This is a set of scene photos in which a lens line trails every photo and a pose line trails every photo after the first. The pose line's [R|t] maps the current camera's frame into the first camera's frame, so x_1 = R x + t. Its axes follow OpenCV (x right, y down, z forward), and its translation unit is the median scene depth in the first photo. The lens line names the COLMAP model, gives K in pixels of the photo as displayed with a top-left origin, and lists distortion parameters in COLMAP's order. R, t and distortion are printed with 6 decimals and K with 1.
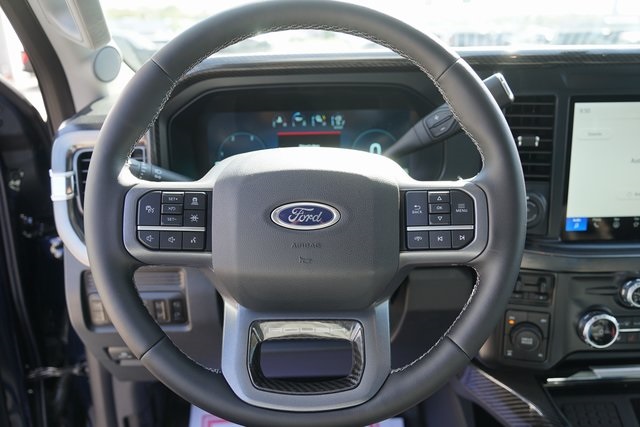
lens RADIAL K [[520.1, 0, 318.4], [0, 520.1, 212.4], [0, 0, 1]] dist [-0.043002, 0.010263]
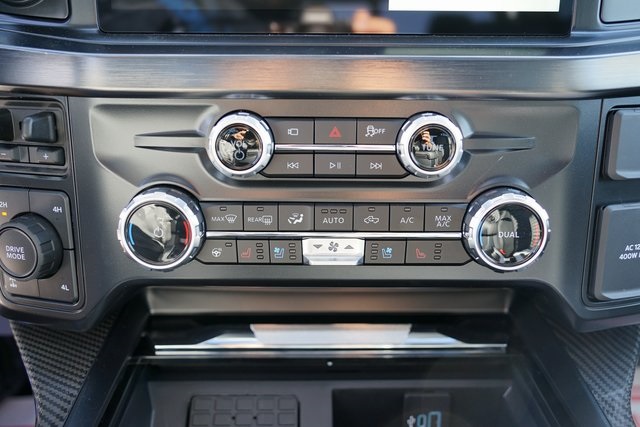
lens RADIAL K [[573.5, 0, 319.5], [0, 573.5, 215.8], [0, 0, 1]] dist [-0.002077, 0.000221]
pose [[0.999541, 0.025131, 0.016903, 0.696738], [-0.025872, 0.998645, 0.045143, 0.198040], [-0.015746, -0.045559, 0.998838, 0.523339]]
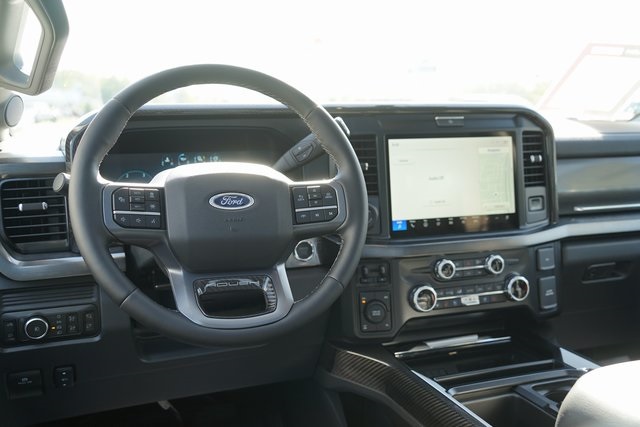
lens RADIAL K [[678.1, 0, 319.9], [0, 678.1, 216.5], [0, 0, 1]] dist [0.030677, 0.000000]
pose [[0.939012, -0.034920, 0.342106, -0.343595], [0.099680, 0.979759, -0.173595, 0.312383], [-0.329119, 0.197109, 0.923487, -0.658904]]
